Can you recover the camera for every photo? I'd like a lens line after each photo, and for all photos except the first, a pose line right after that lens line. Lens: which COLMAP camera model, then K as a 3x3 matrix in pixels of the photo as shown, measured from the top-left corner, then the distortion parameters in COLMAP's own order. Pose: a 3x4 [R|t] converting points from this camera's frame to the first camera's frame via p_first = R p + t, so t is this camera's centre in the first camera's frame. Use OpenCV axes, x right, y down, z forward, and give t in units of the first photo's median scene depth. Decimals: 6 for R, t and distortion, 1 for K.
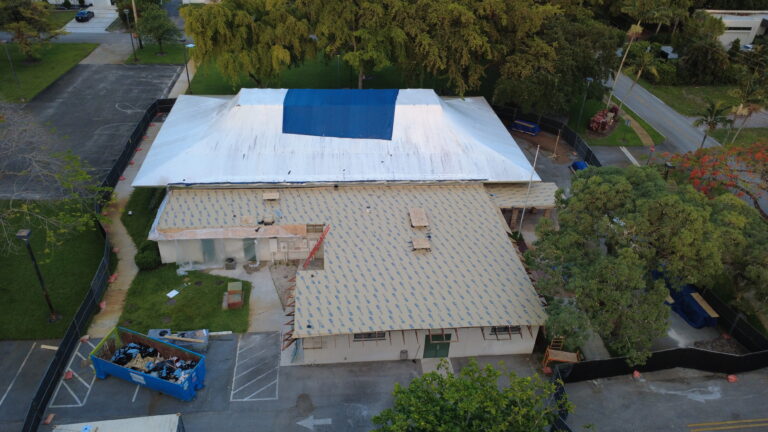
lens RADIAL K [[561.2, 0, 384.0], [0, 561.2, 216.0], [0, 0, 1]] dist [0.000970, 0.003947]
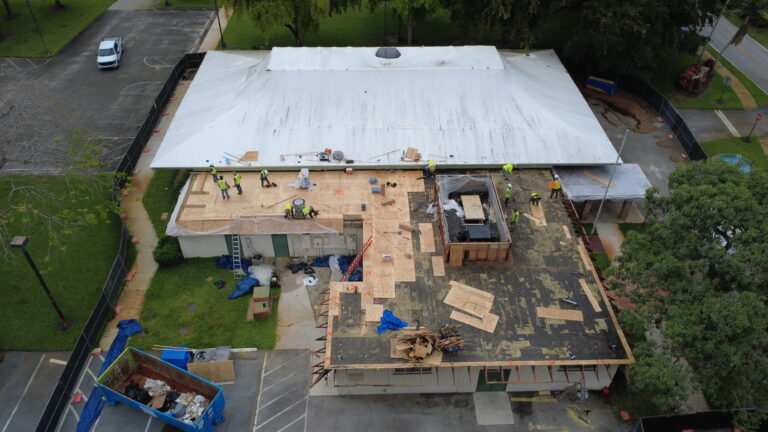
lens RADIAL K [[561.2, 0, 384.0], [0, 561.2, 216.0], [0, 0, 1]] dist [0.000970, 0.003947]
pose [[0.996067, 0.022273, -0.085755, -0.001171], [-0.011632, 0.992383, 0.122638, -0.076237], [0.087833, -0.121158, 0.988740, 0.118921]]
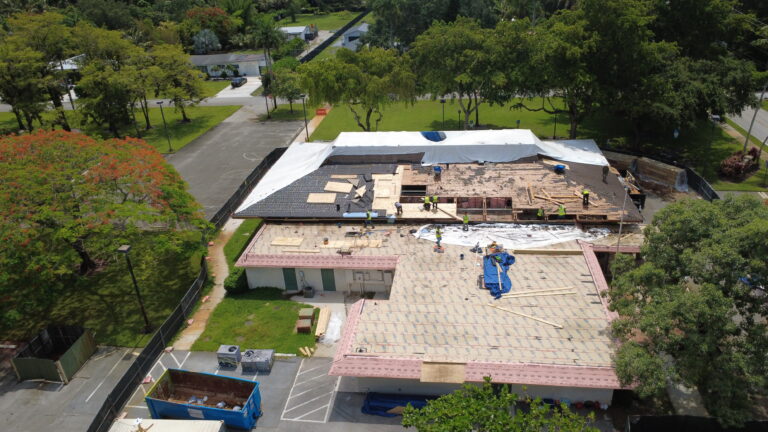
lens RADIAL K [[561.2, 0, 384.0], [0, 561.2, 216.0], [0, 0, 1]] dist [0.000970, 0.003947]
pose [[0.967007, 0.013084, -0.254412, 0.096026], [-0.042374, 0.993029, -0.109989, 0.042445], [0.251199, 0.117140, 0.960821, 0.020558]]
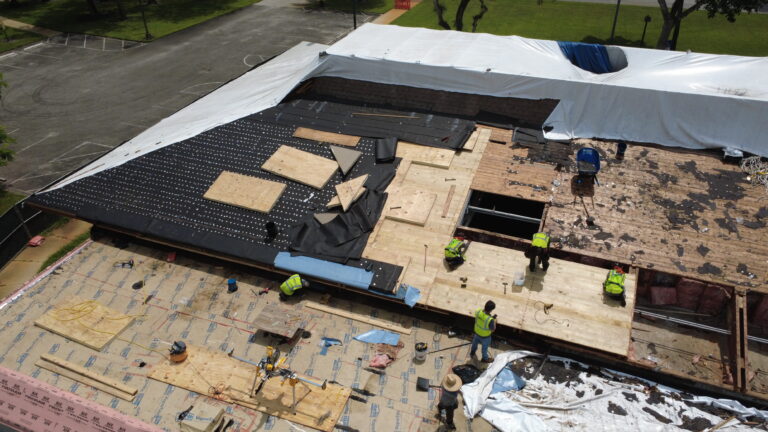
lens RADIAL K [[561.2, 0, 384.0], [0, 561.2, 216.0], [0, 0, 1]] dist [0.000970, 0.003947]
pose [[0.879594, 0.207905, -0.427890, -0.017618], [-0.206087, 0.977195, 0.051160, -0.103608], [0.428769, 0.043182, 0.902382, 0.609459]]
